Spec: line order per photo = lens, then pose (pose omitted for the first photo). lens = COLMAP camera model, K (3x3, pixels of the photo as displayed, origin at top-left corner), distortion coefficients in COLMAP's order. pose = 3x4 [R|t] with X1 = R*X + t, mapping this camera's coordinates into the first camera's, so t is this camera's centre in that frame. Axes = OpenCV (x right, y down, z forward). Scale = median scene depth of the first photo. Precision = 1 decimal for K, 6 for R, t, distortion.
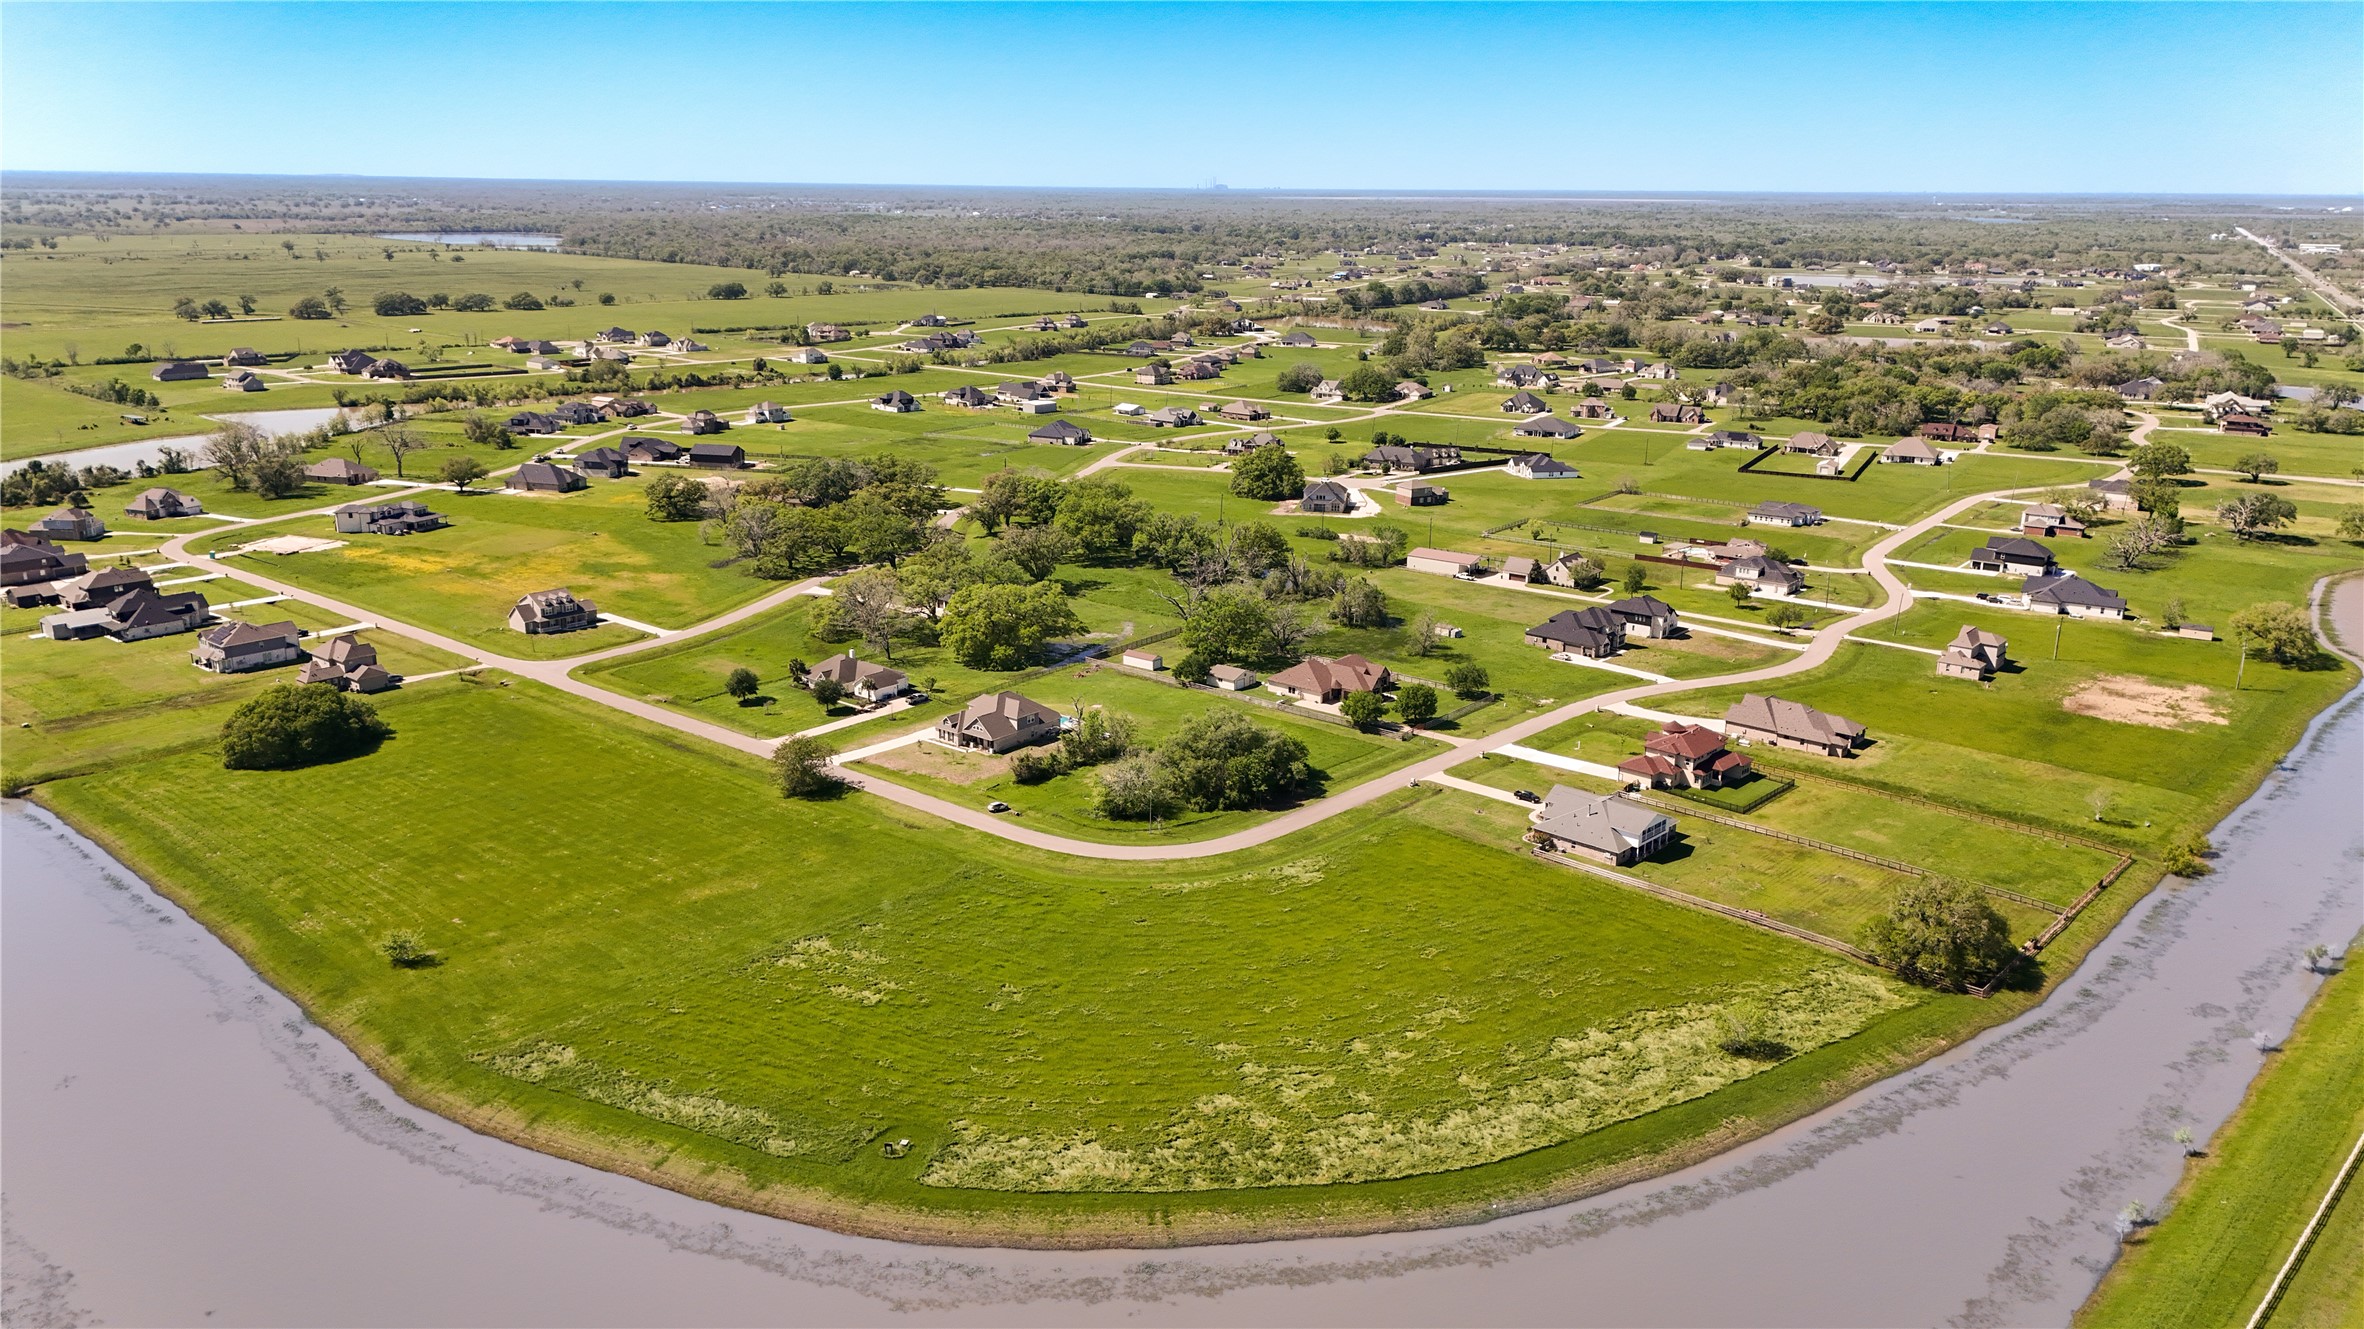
lens RADIAL K [[1730.8, 0, 1182.0], [0, 1730.8, 664.5], [0, 0, 1]] dist [0.078483, -0.073013]
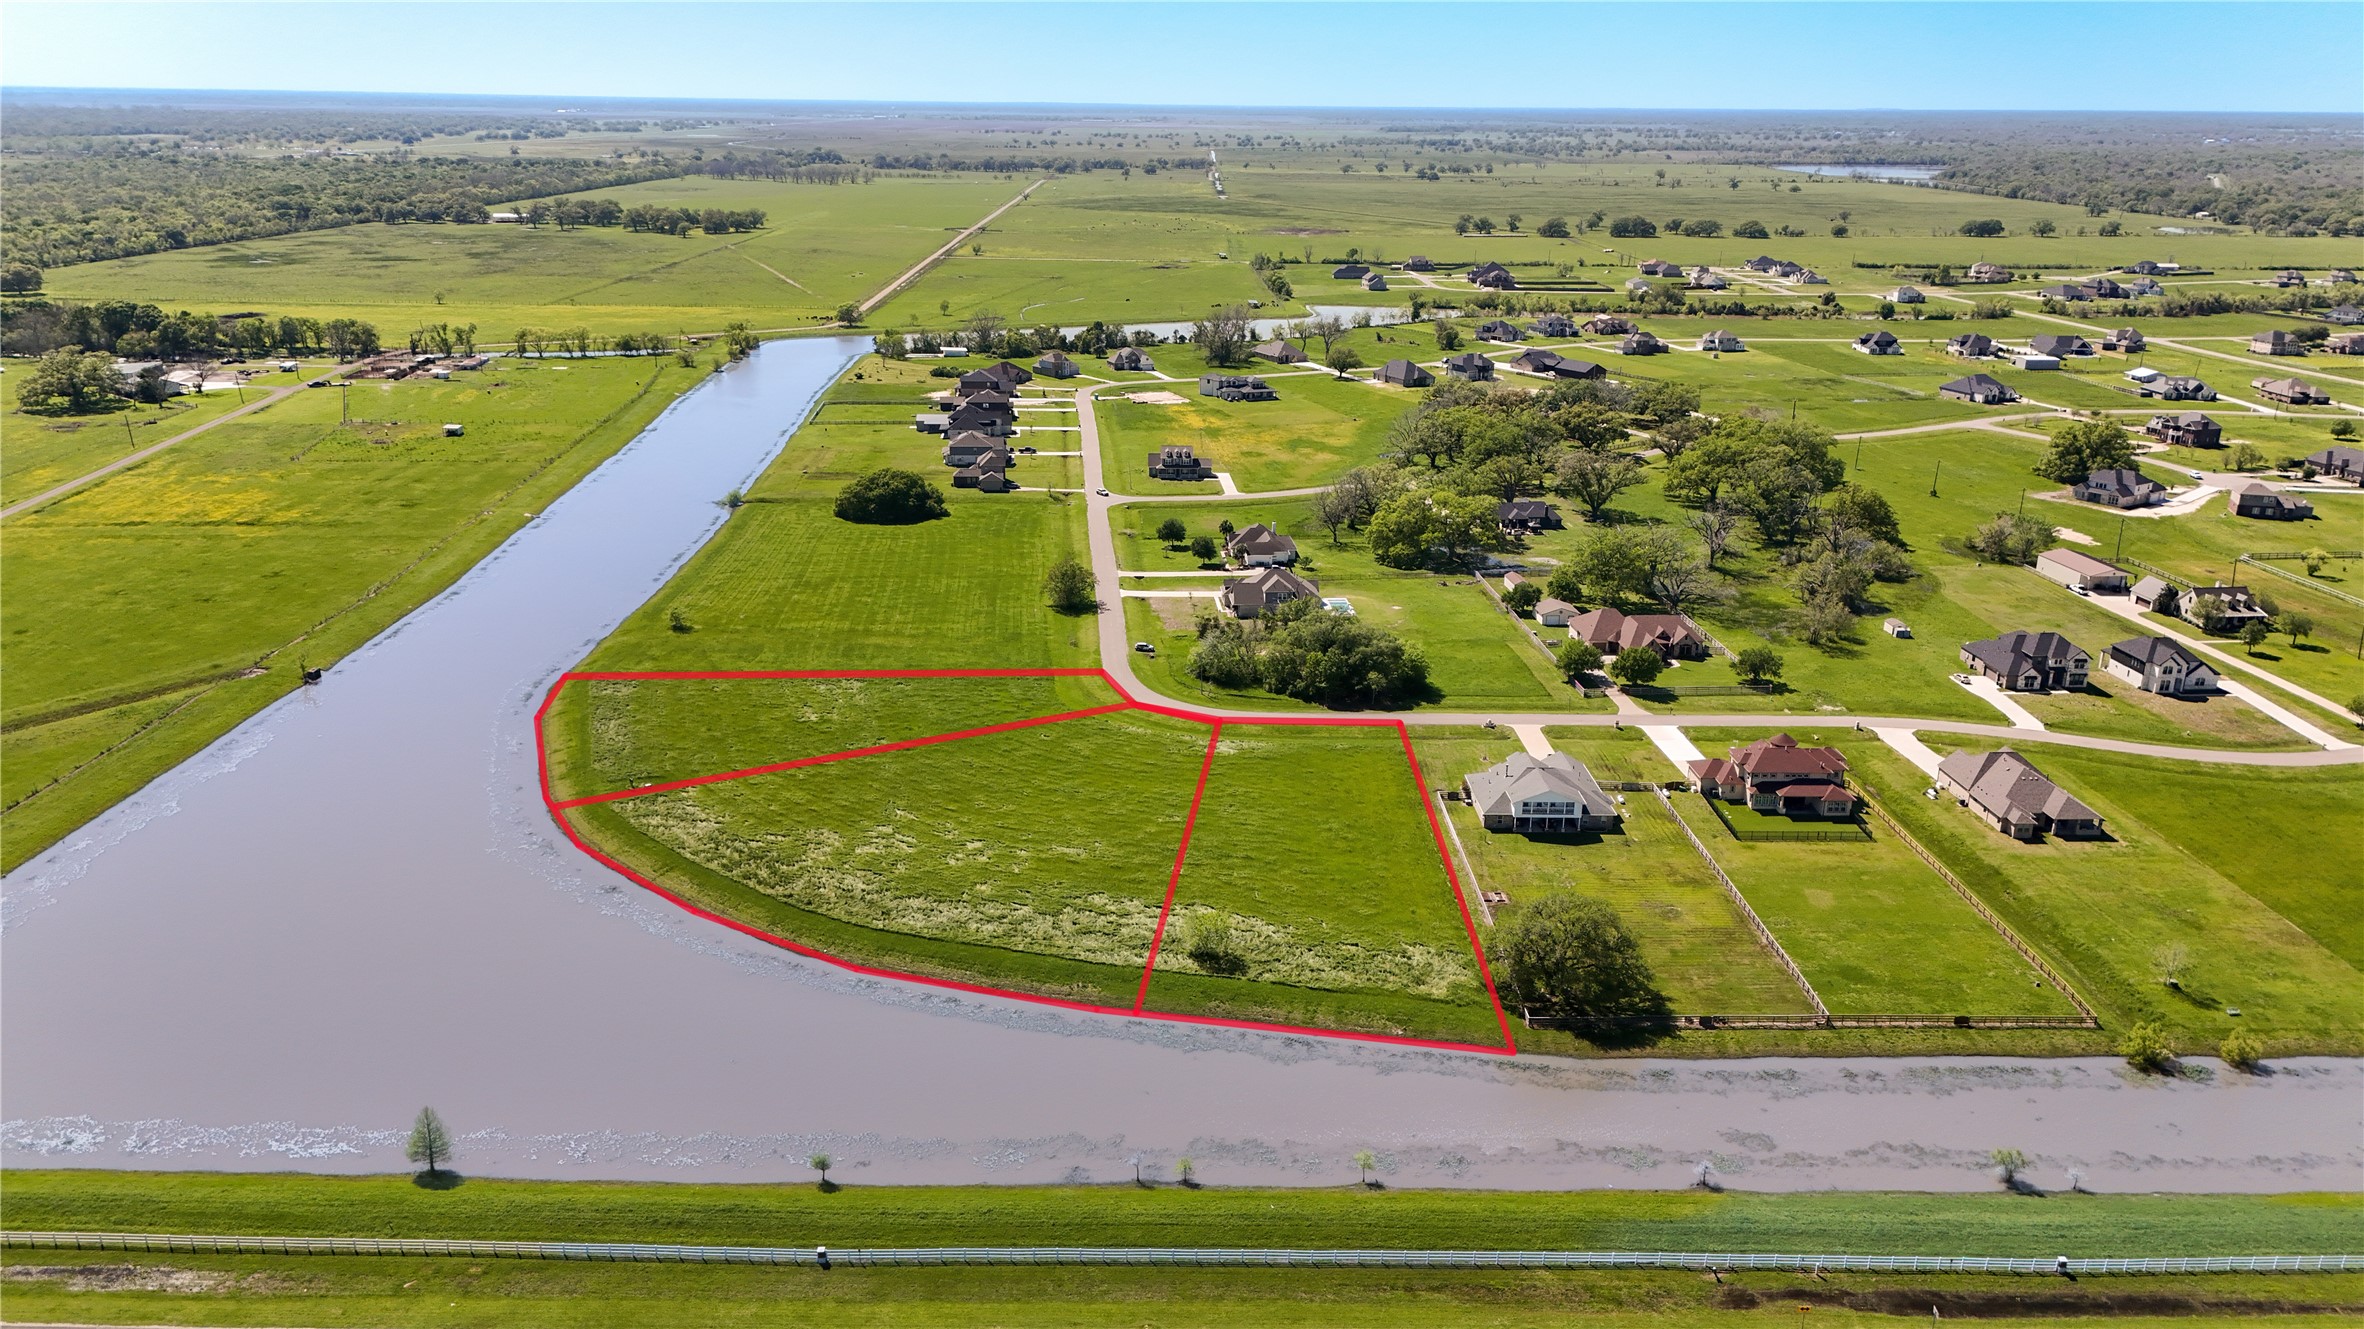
lens RADIAL K [[1730.8, 0, 1182.0], [0, 1730.8, 664.5], [0, 0, 1]] dist [0.078483, -0.073013]
pose [[0.695025, 0.221058, -0.684159, 0.630111], [-0.197152, 0.973684, 0.114323, -0.039174], [0.691427, 0.055426, 0.720317, 0.160699]]
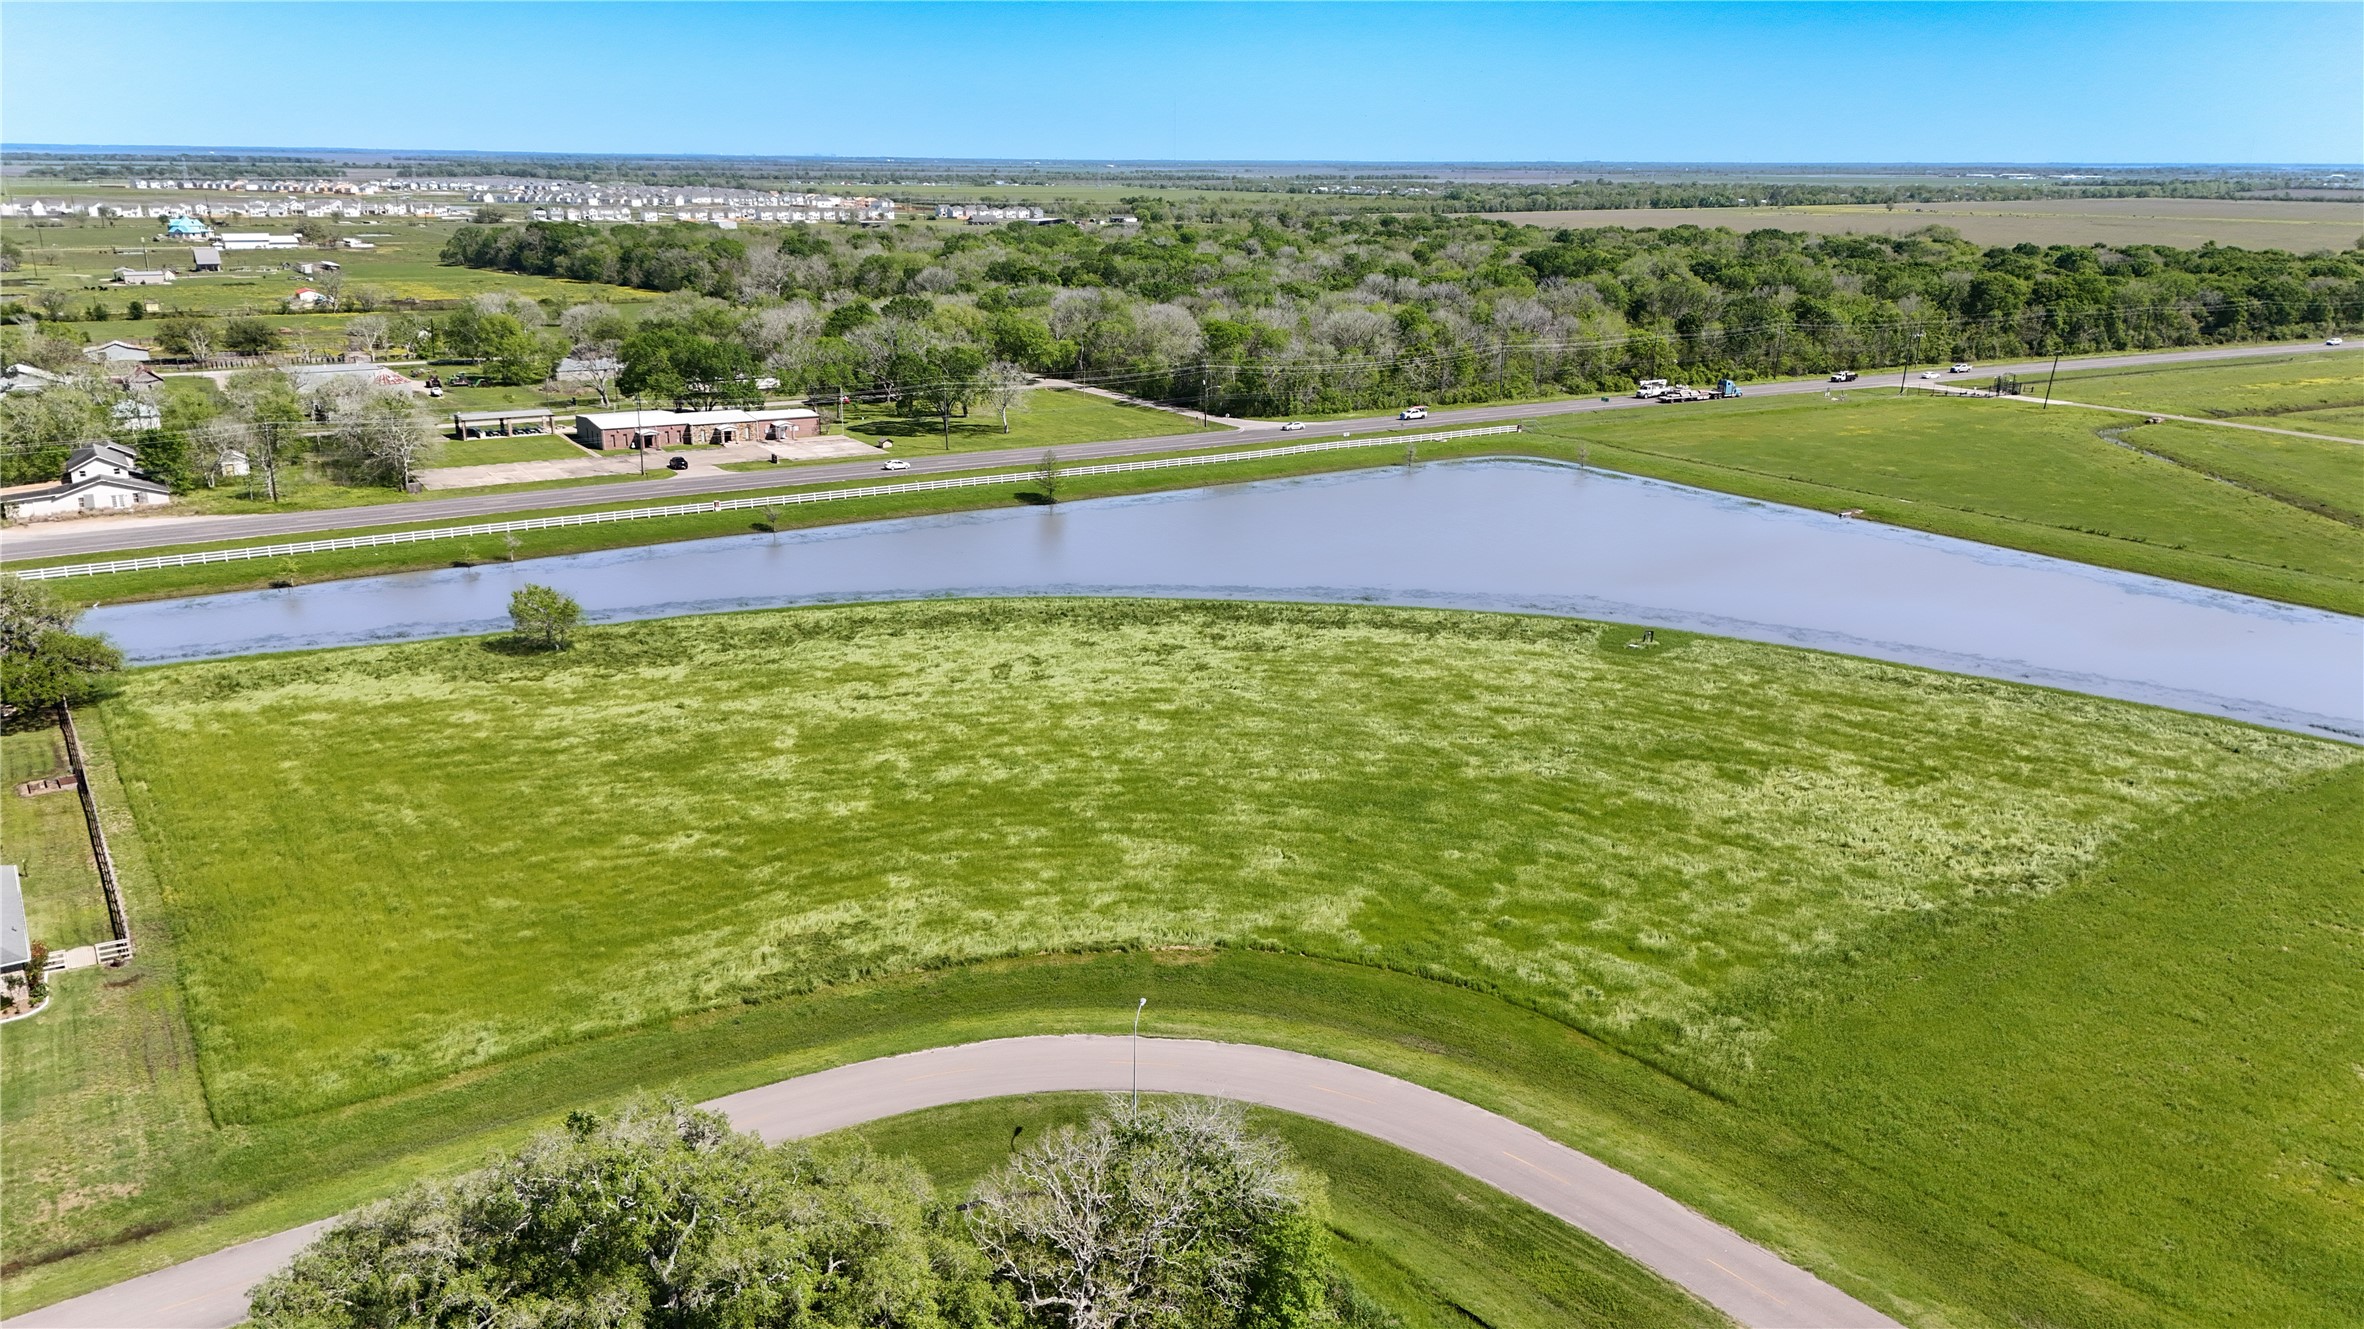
lens RADIAL K [[1730.8, 0, 1182.0], [0, 1730.8, 664.5], [0, 0, 1]] dist [0.078483, -0.073013]
pose [[-0.977102, -0.075297, 0.199001, -0.065793], [0.041632, 0.849551, 0.525862, -0.104859], [-0.208657, 0.522106, -0.826963, 1.024434]]
